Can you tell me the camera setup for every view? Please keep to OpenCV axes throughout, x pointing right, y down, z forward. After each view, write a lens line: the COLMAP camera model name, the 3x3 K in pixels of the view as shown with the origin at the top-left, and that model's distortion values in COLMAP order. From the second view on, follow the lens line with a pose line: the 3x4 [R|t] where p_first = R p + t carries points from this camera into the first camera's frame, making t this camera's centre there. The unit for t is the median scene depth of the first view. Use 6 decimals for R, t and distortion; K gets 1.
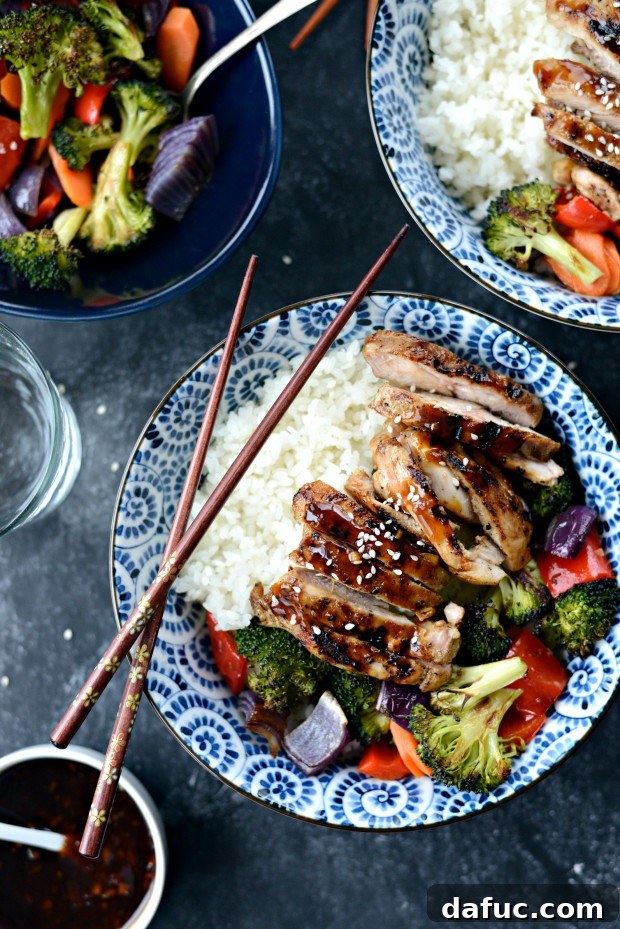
lens RADIAL K [[1452.2, 0, 308.1], [0, 1452.2, 481.0], [0, 0, 1]] dist [-0.130257, 0.000000]
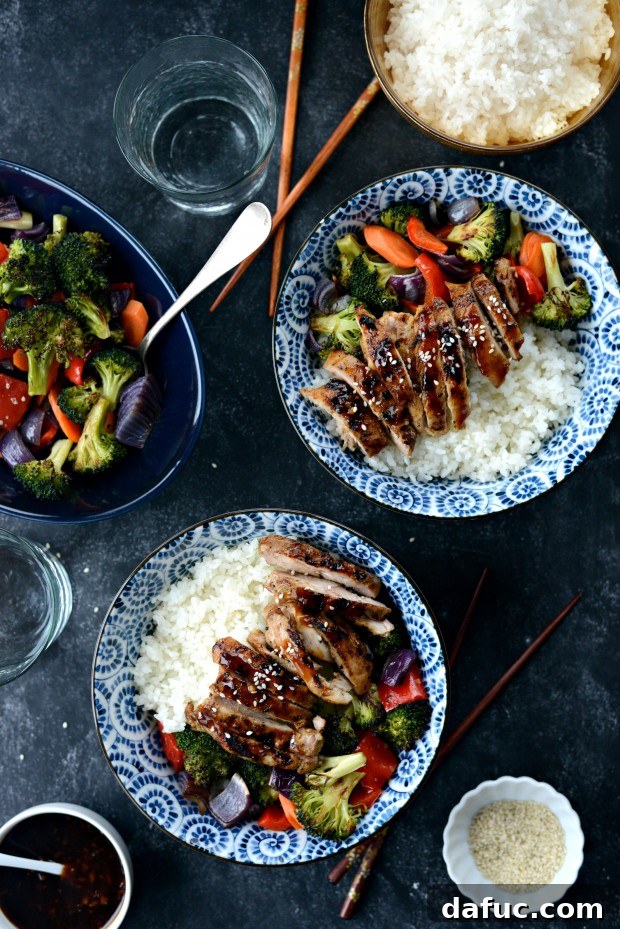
lens RADIAL K [[1452.2, 0, 310.2], [0, 1452.2, 461.1], [0, 0, 1]] dist [-0.130257, 0.000000]
pose [[0.999994, -0.003258, 0.000914, 0.089729], [0.003243, 0.999863, 0.016234, -0.203849], [-0.000967, -0.016231, 0.999868, -0.496609]]
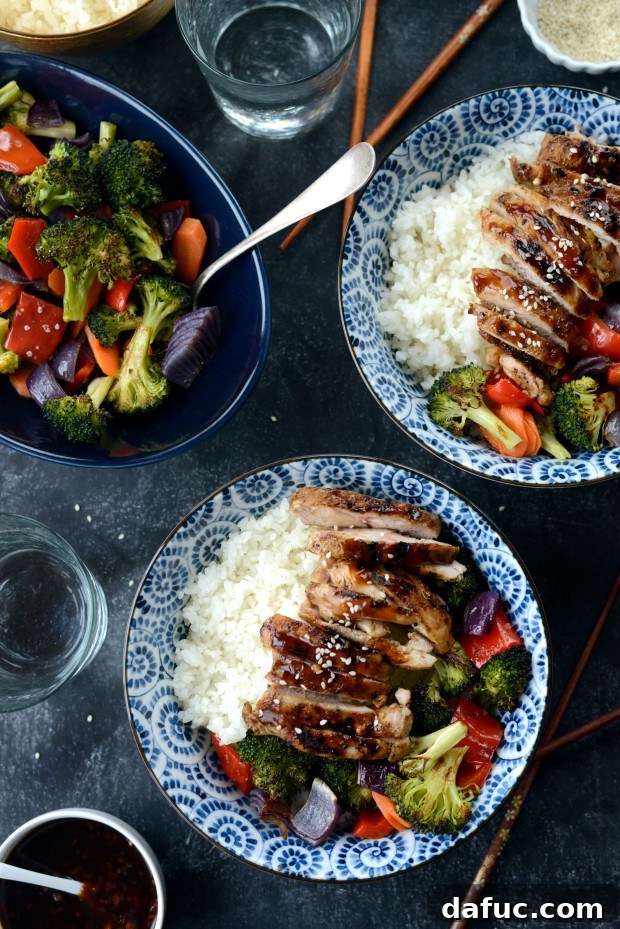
lens RADIAL K [[1452.2, 0, 309.0], [0, 1452.2, 466.2], [0, 0, 1]] dist [-0.130257, 0.000000]
pose [[0.980854, -0.193042, 0.025691, 0.026701], [0.194467, 0.977929, -0.076406, -0.024274], [-0.010375, 0.079940, 0.996746, -0.269368]]
